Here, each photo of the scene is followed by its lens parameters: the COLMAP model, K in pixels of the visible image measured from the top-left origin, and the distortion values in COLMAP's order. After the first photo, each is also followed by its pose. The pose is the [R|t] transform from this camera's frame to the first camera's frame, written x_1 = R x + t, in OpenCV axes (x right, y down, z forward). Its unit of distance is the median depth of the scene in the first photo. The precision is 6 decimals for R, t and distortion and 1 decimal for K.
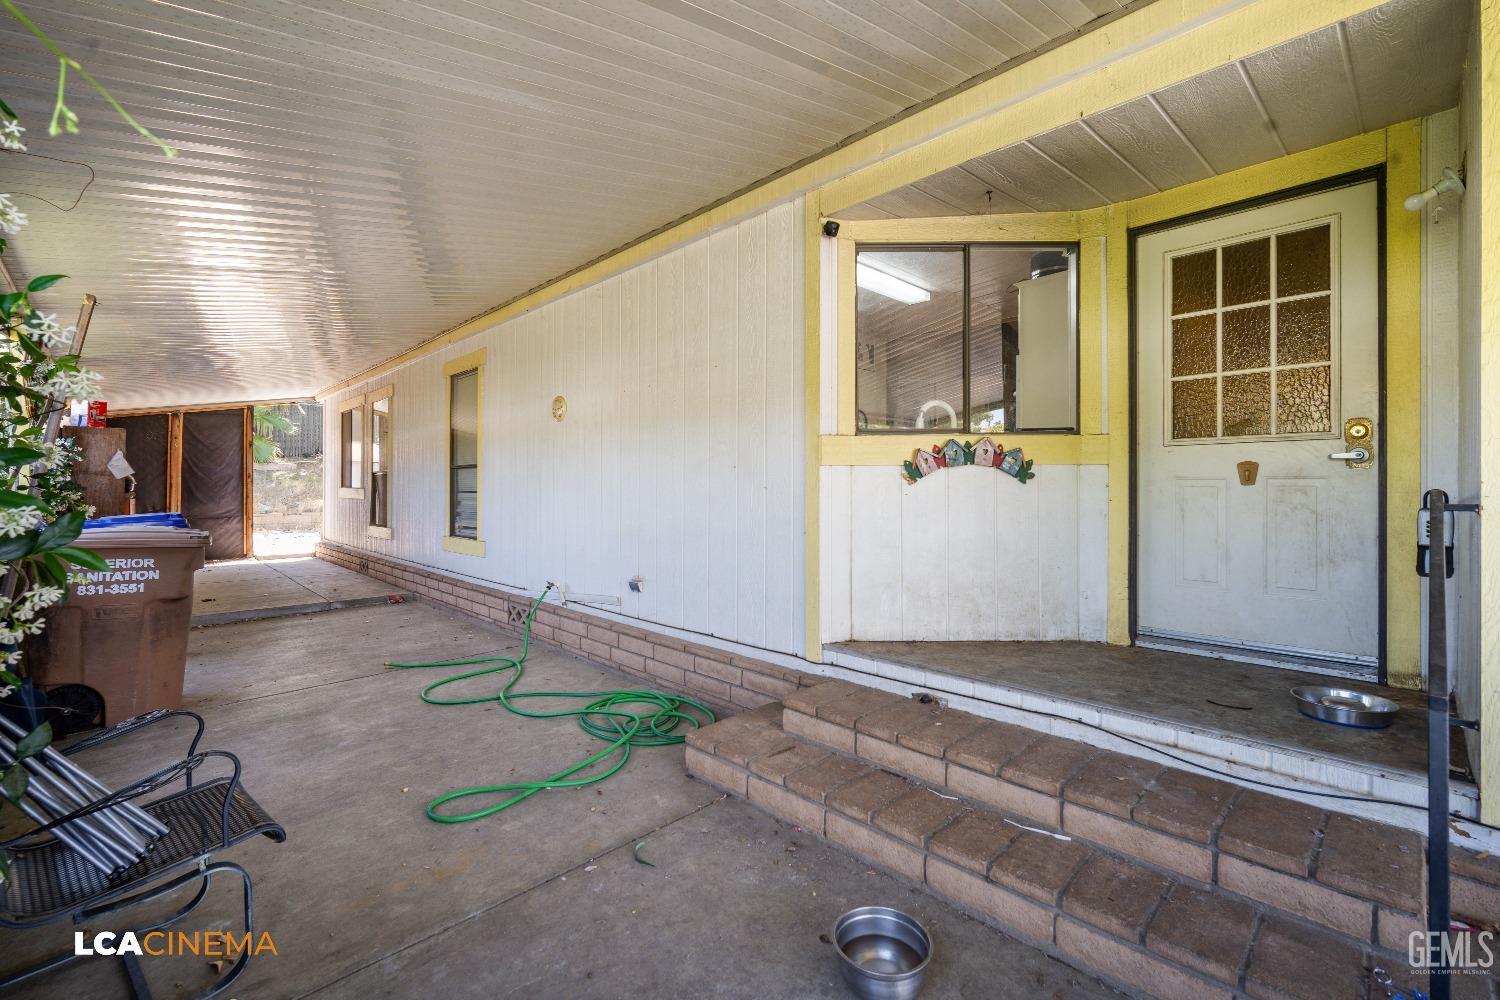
lens RADIAL K [[656.6, 0, 751.5], [0, 656.6, 490.7], [0, 0, 1]] dist [-0.002204, -0.000337]
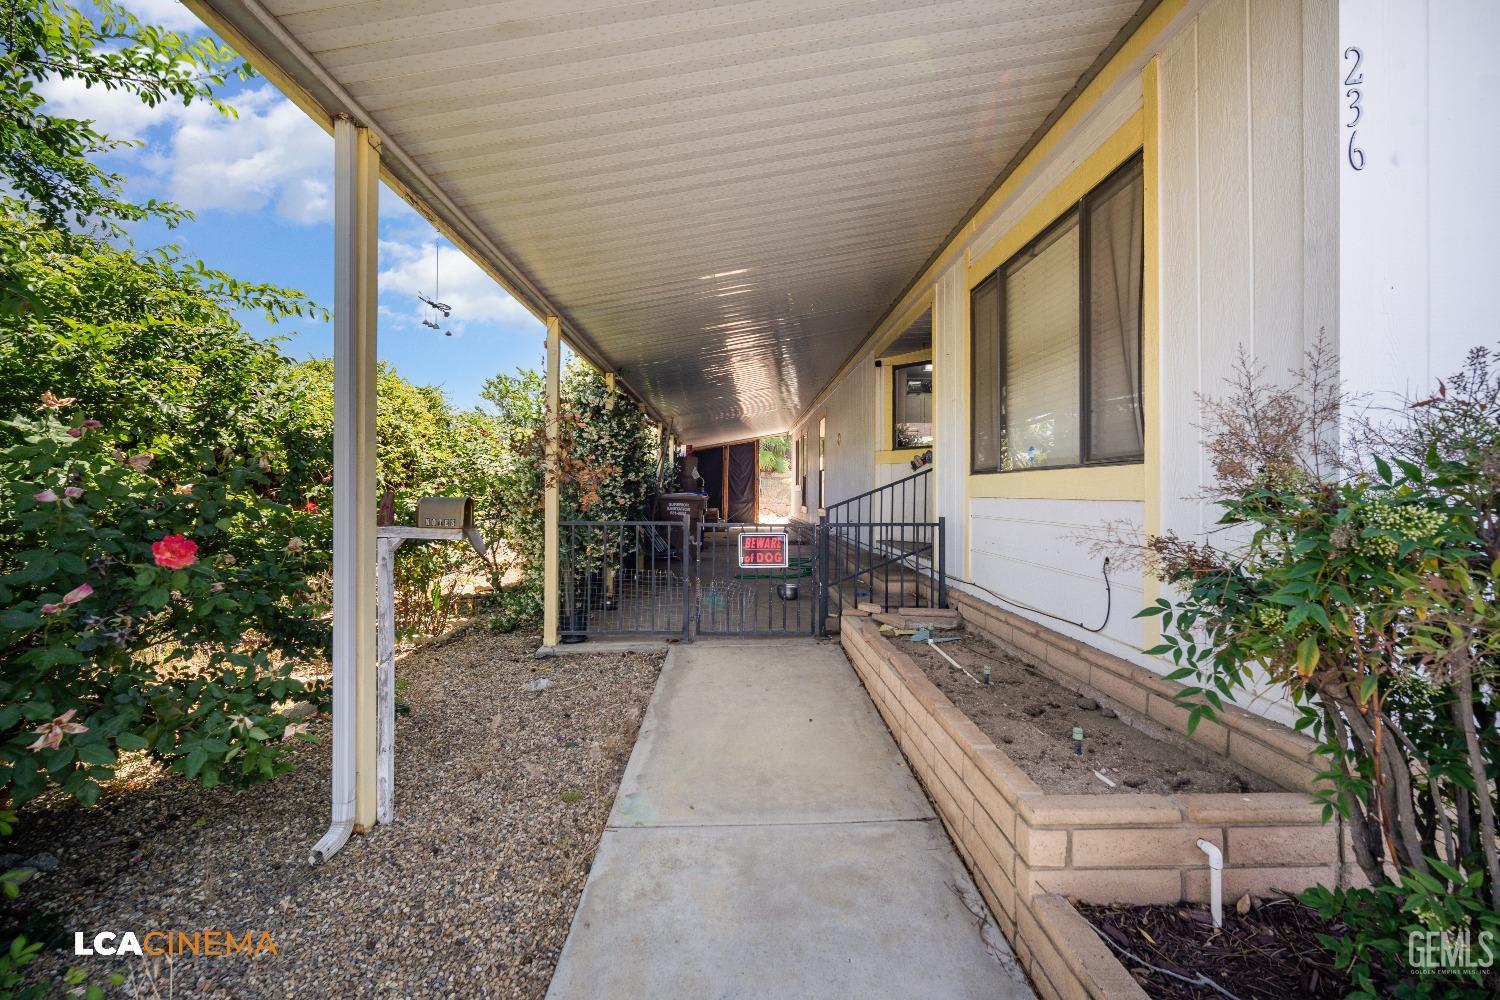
lens RADIAL K [[656.6, 0, 751.5], [0, 656.6, 490.7], [0, 0, 1]] dist [-0.002204, -0.000337]
pose [[0.738462, -0.001099, -0.674294, 0.554900], [-0.006529, 0.999940, -0.008780, 0.032443], [0.674263, 0.010887, 0.738411, -0.425859]]
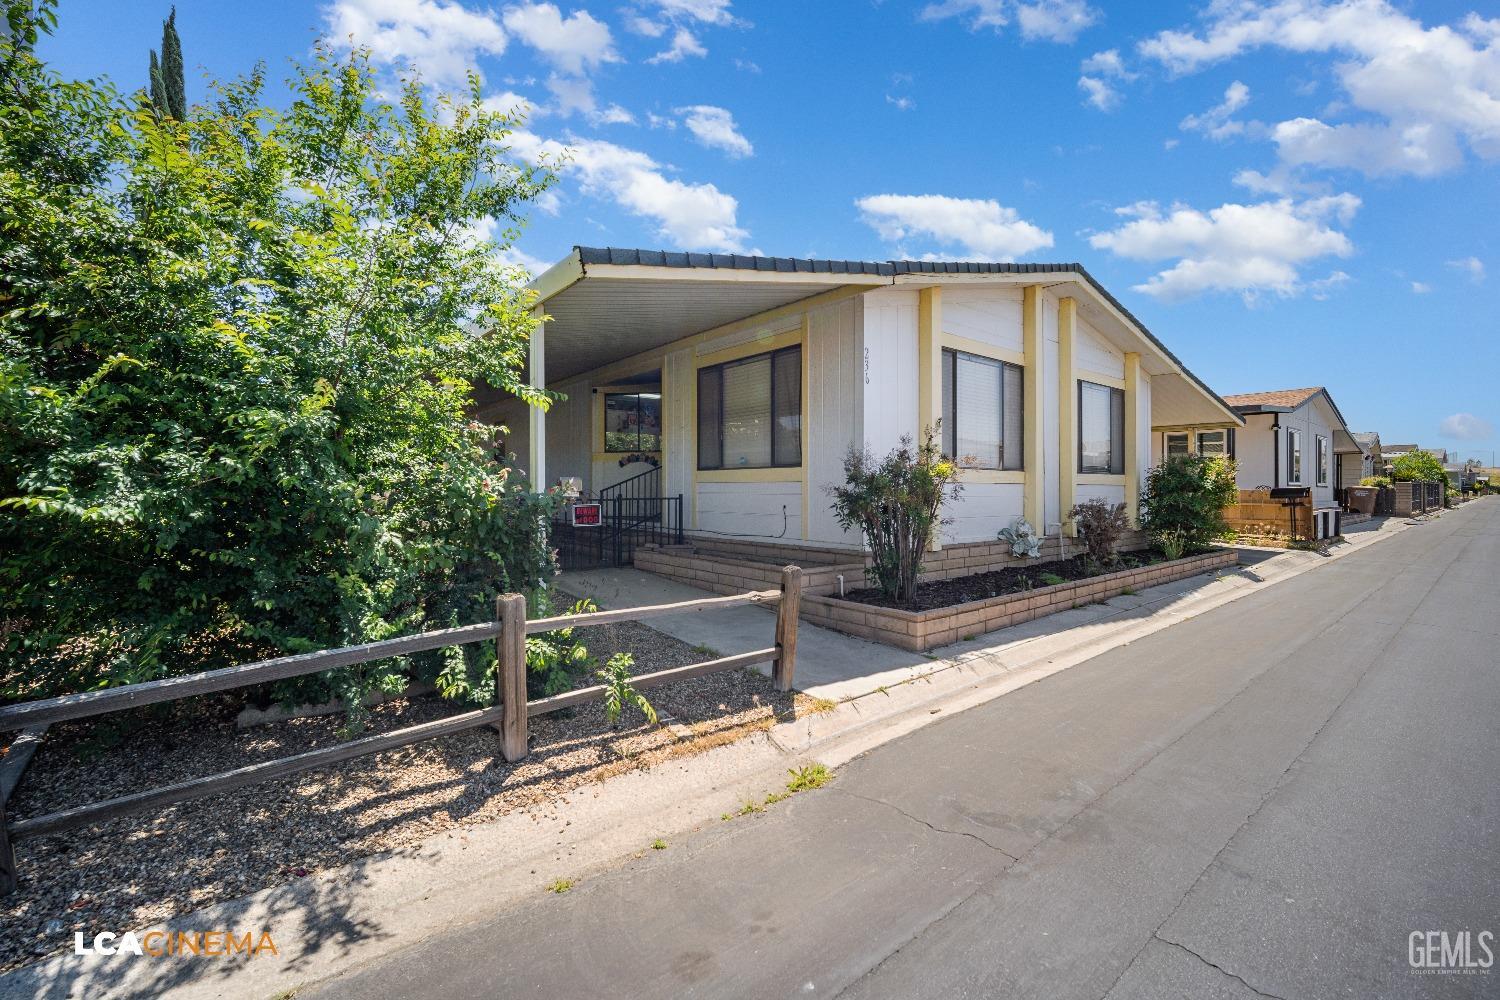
lens RADIAL K [[656.6, 0, 751.5], [0, 656.6, 490.7], [0, 0, 1]] dist [-0.002204, -0.000337]
pose [[0.994254, -0.002589, -0.107014, 0.505923], [0.002100, 0.999987, -0.004682, 0.048775], [0.107025, 0.004431, 0.994246, -0.884776]]
